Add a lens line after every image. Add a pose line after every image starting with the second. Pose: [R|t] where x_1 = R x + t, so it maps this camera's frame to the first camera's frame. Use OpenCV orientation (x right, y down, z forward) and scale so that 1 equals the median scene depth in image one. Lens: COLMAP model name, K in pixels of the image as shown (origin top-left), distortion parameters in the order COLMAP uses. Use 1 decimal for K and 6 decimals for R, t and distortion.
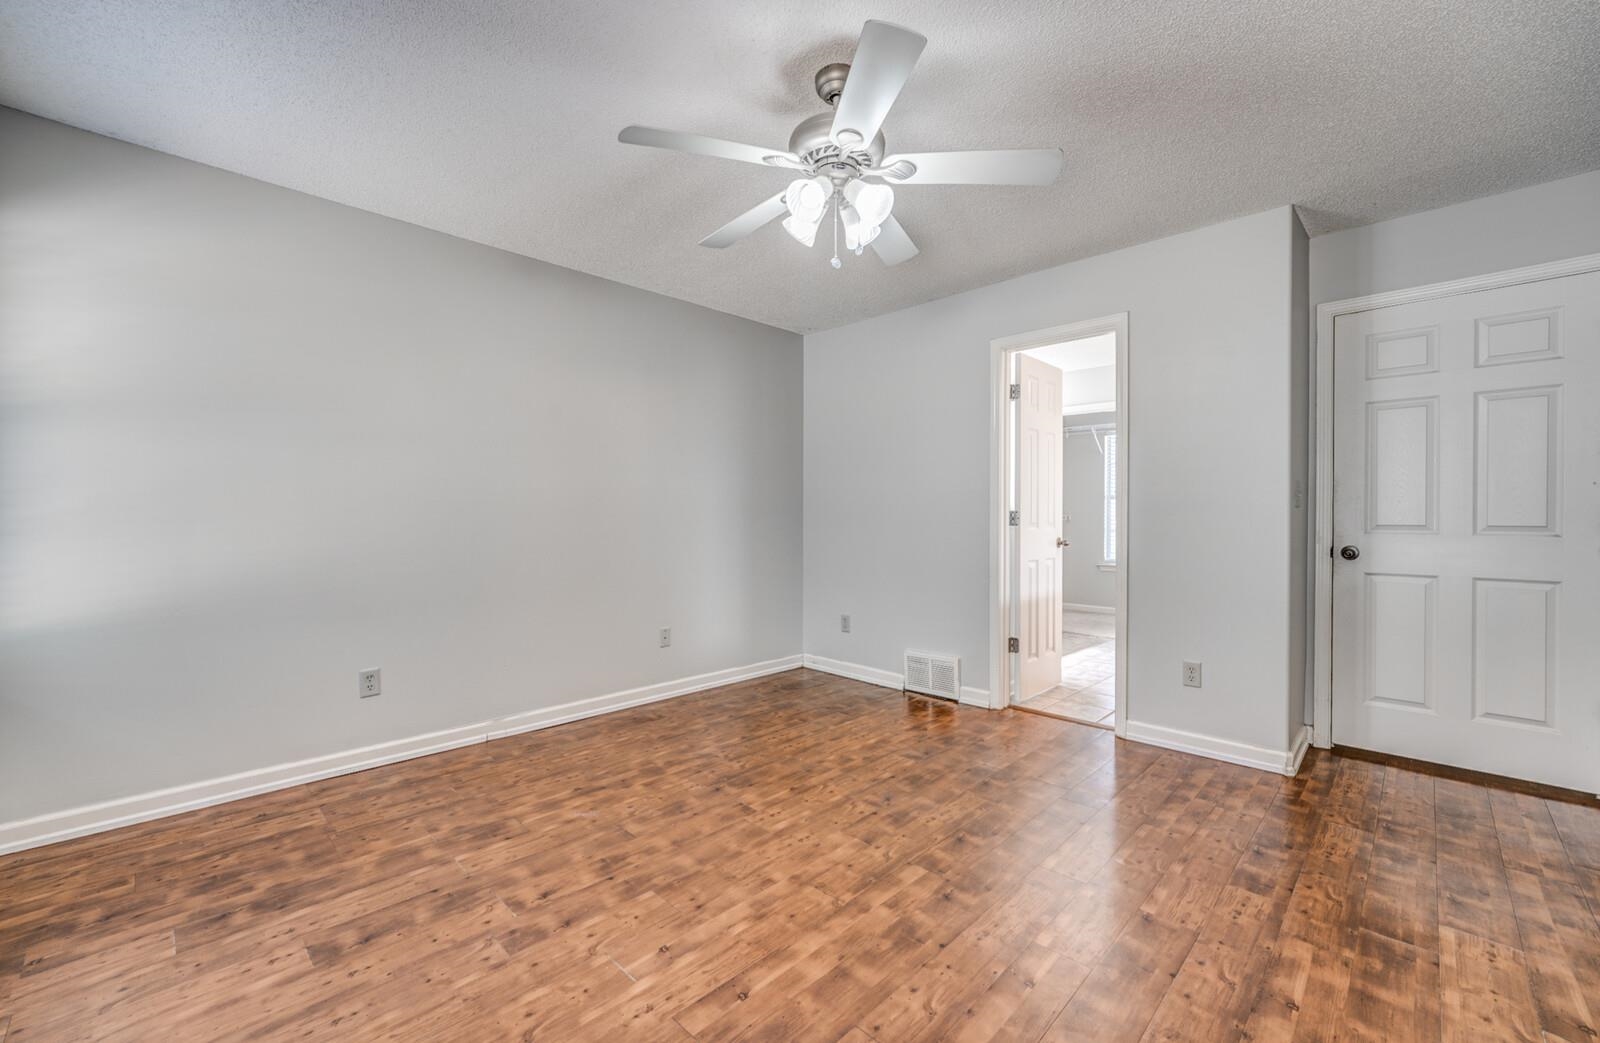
lens RADIAL K [[656.6, 0, 800.0], [0, 656.6, 521.5], [0, 0, 1]] dist [-0.002720, -0.000513]
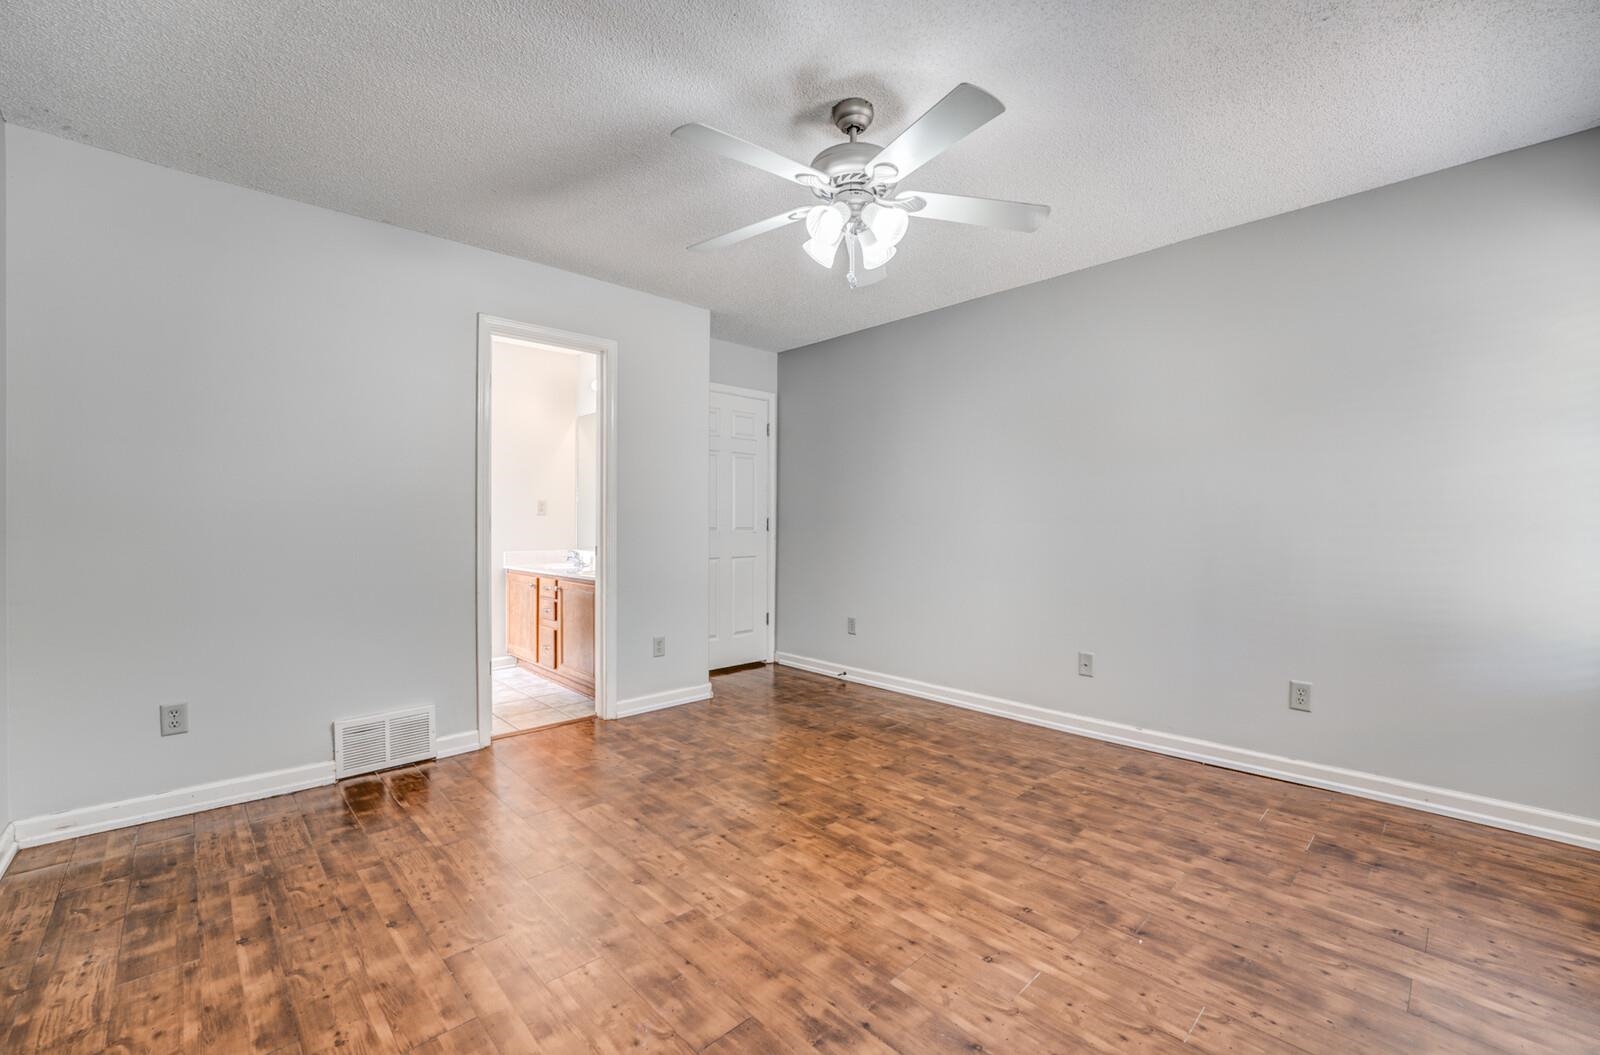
lens RADIAL K [[649.4, 0, 800.0], [0, 649.4, 527.5], [0, 0, 1]] dist [-0.019907, 0.000486]
pose [[0.034026, -0.007792, 0.999391, -0.944923], [0.007121, 0.999946, 0.007554, -0.007866], [-0.999396, 0.006859, 0.034079, 0.996626]]
